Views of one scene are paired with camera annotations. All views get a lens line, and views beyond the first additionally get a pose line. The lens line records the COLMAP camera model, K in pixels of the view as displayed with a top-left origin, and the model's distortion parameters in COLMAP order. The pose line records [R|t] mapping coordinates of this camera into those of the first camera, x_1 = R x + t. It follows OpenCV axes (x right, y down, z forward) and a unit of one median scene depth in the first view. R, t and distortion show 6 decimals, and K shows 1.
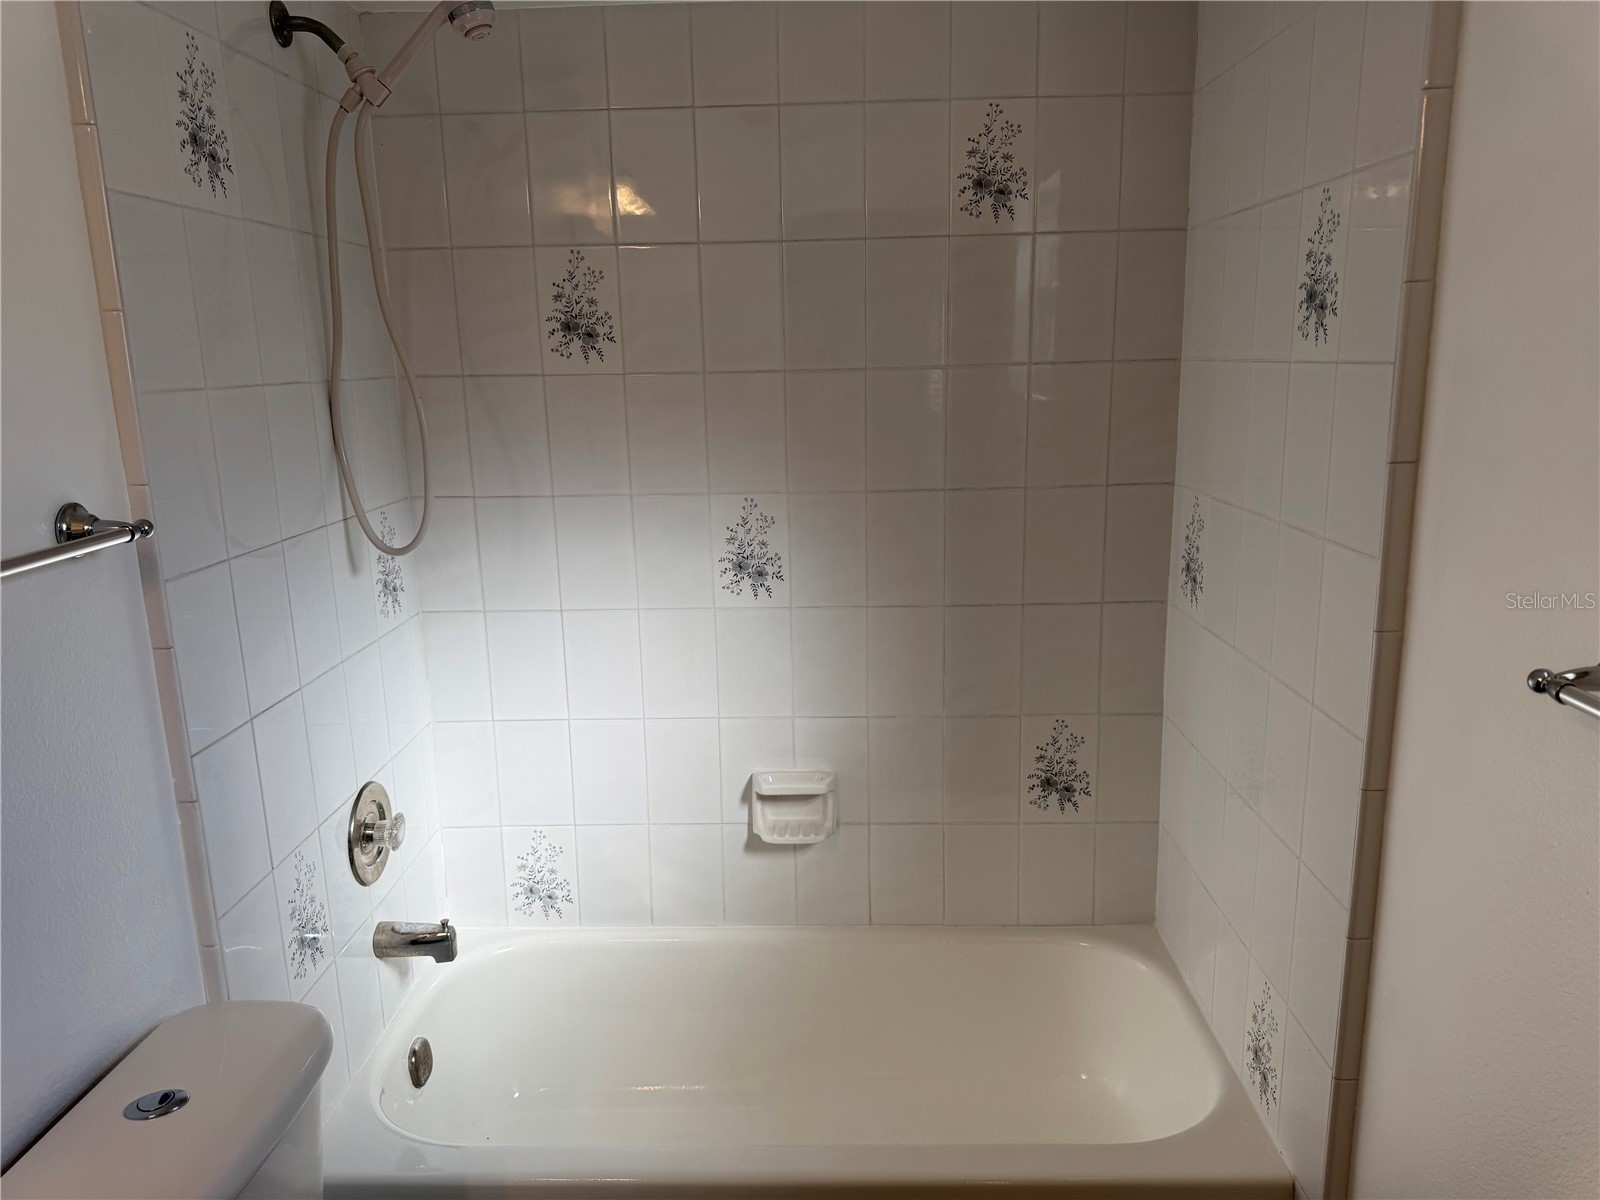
lens RADIAL K [[1120.3, 0, 801.9], [0, 1120.3, 601.9], [0, 0, 1]] dist [0.067209, -0.083032]
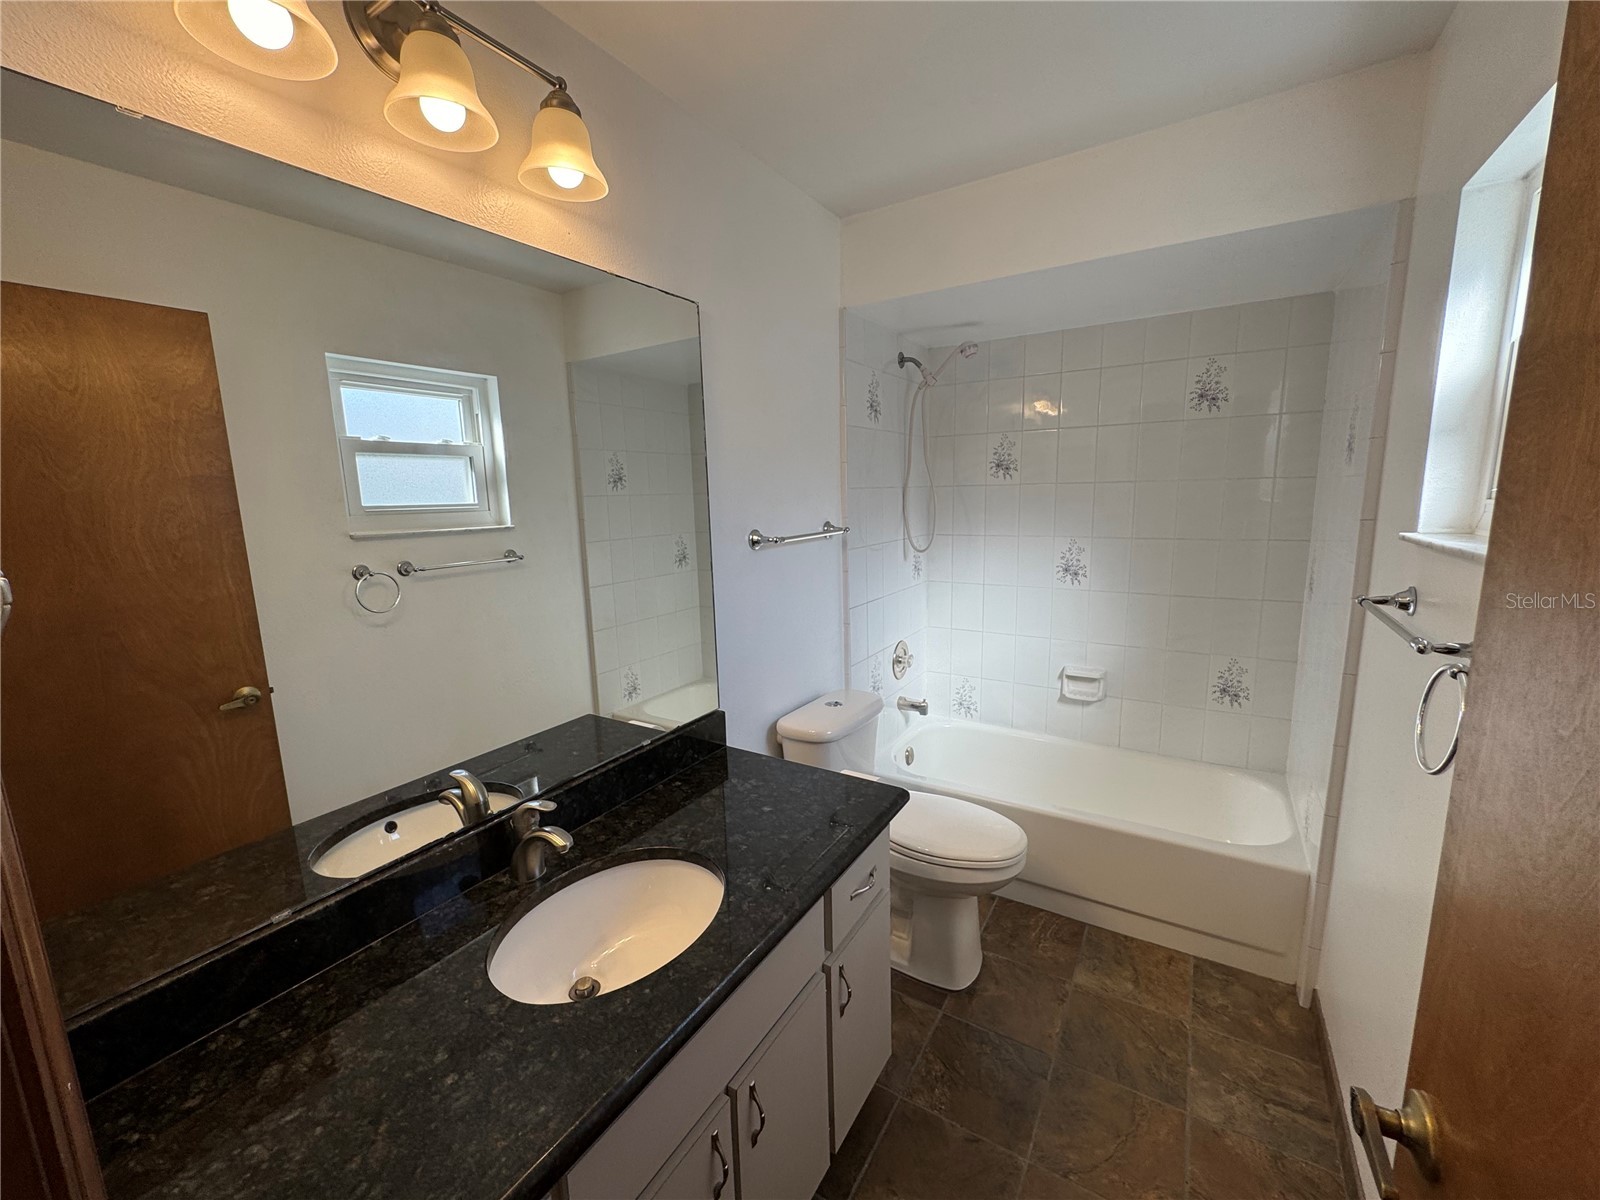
lens RADIAL K [[637.6, 0, 804.5], [0, 637.6, 589.0], [0, 0, 1]] dist [-0.003287, 0.000069]
pose [[0.862335, 0.079086, -0.500123, 0.141399], [-0.106341, 0.993985, -0.026176, 0.100320], [0.495045, 0.075756, 0.865559, -0.372611]]
